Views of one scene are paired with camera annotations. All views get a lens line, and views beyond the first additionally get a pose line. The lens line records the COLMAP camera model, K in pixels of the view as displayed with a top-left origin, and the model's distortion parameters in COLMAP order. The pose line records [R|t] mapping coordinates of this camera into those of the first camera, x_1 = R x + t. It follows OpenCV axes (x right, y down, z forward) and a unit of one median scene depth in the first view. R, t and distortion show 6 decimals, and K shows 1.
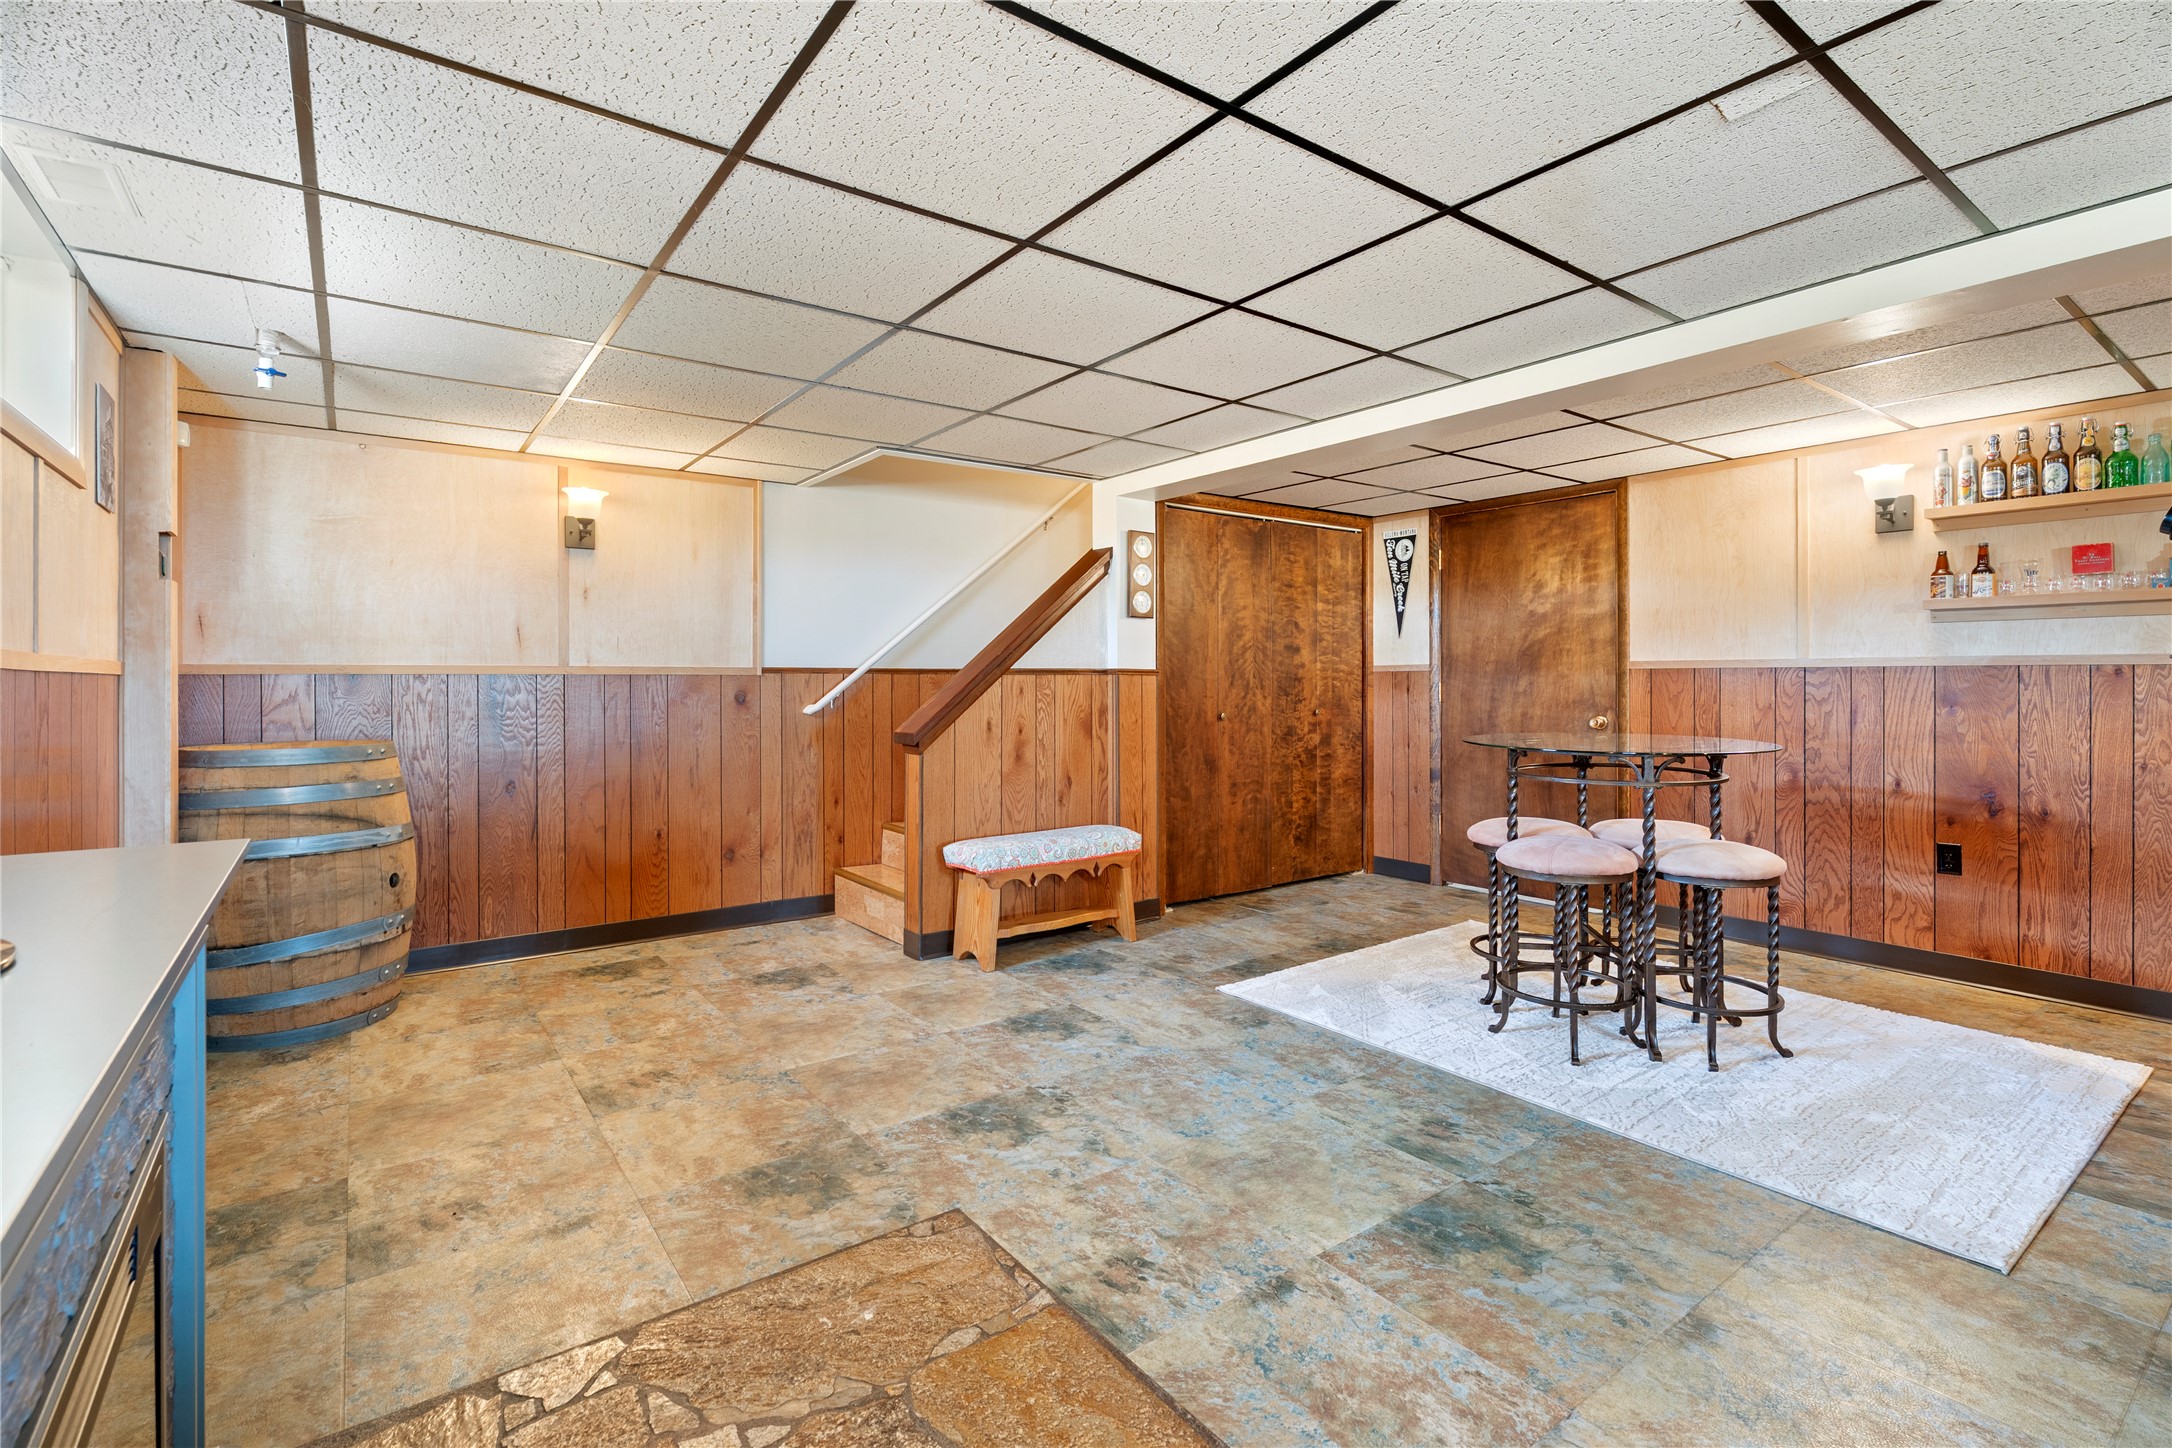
lens RADIAL K [[998.3, 0, 1087.1], [0, 998.3, 701.7], [0, 0, 1]] dist [-0.000223, -0.000786]
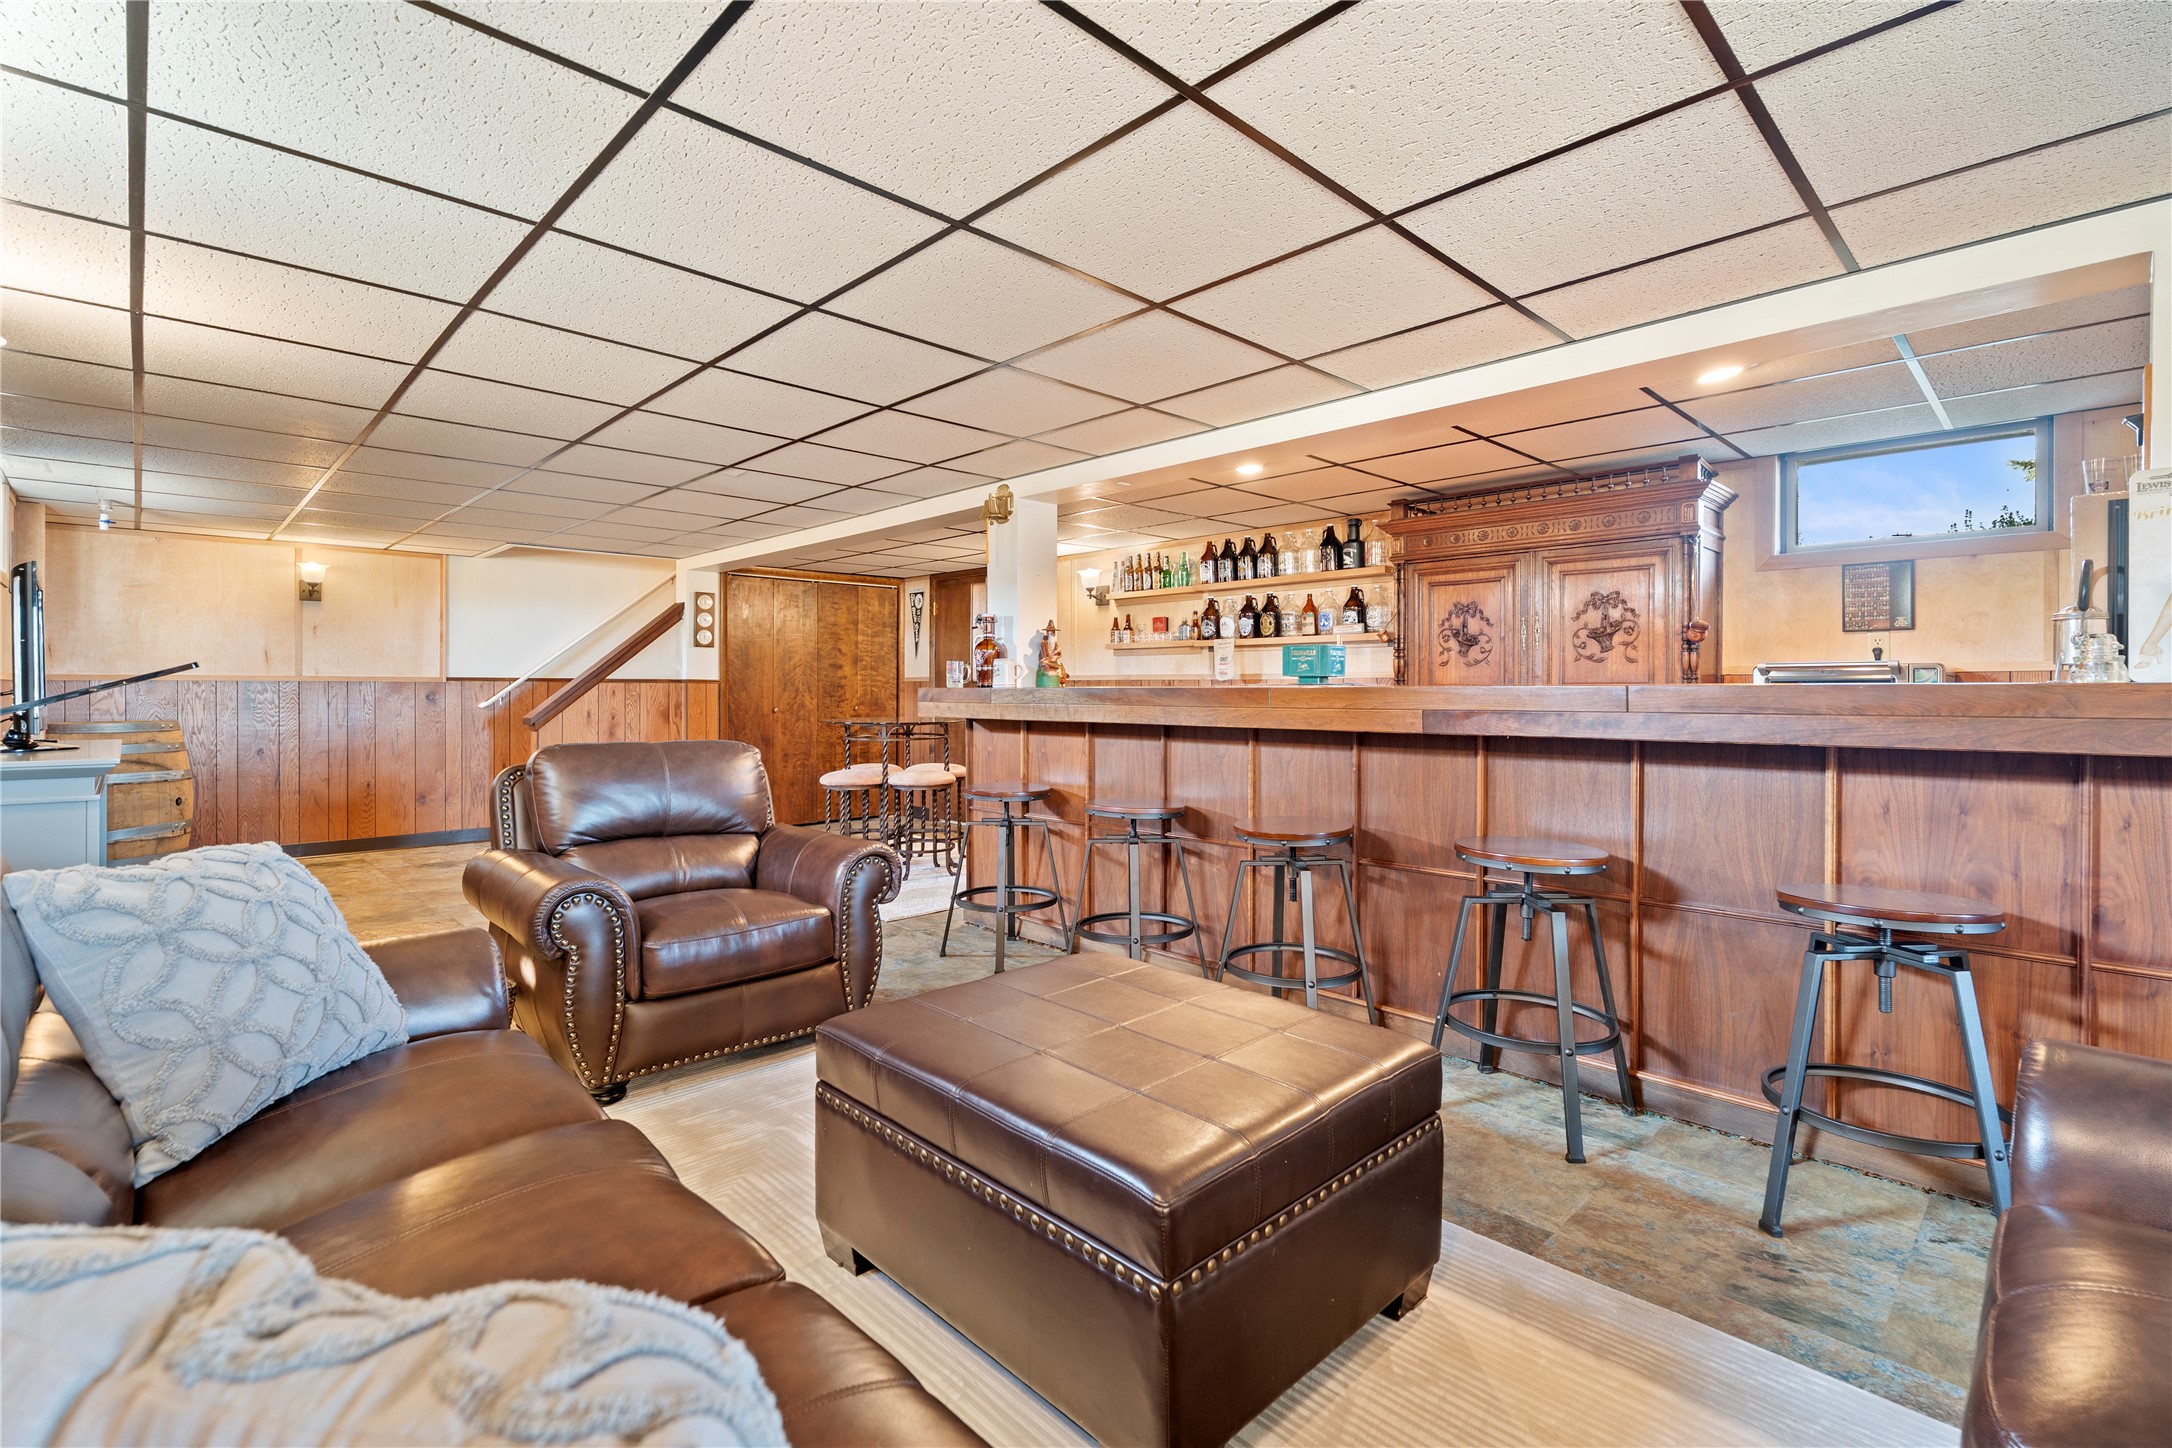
lens RADIAL K [[998.3, 0, 1082.8], [0, 998.3, 707.9], [0, 0, 1]] dist [-0.000223, -0.000786]
pose [[0.991809, 0.001334, 0.127721, 0.493741], [-0.001107, 0.999998, -0.001845, 0.016261], [-0.127723, 0.001689, 0.991808, -0.707848]]
